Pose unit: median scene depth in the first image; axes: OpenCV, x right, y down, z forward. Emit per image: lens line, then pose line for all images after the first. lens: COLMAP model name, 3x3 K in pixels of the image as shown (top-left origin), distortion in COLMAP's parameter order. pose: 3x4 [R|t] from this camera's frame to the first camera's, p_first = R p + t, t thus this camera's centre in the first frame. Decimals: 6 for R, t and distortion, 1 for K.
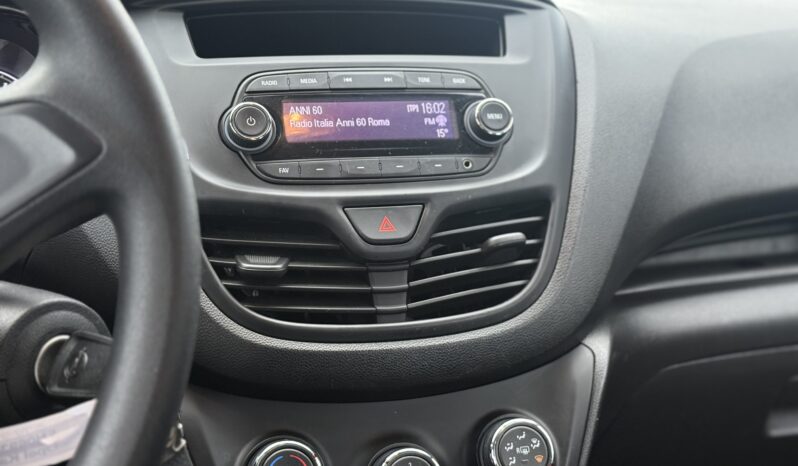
lens RADIAL K [[1122.4, 0, 399.2], [0, 1122.4, 237.3], [0, 0, 1]] dist [0.254044, -0.736199]
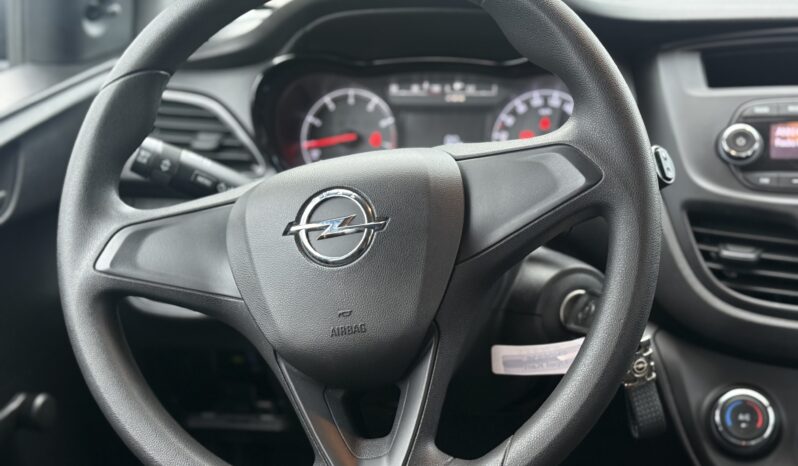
lens RADIAL K [[1122.4, 0, 399.2], [0, 1122.4, 237.3], [0, 0, 1]] dist [0.254044, -0.736199]
pose [[0.871959, 0.088281, -0.481553, 0.161146], [-0.068609, 0.995936, 0.058348, -0.042307], [0.484747, -0.017839, 0.874473, -0.317194]]
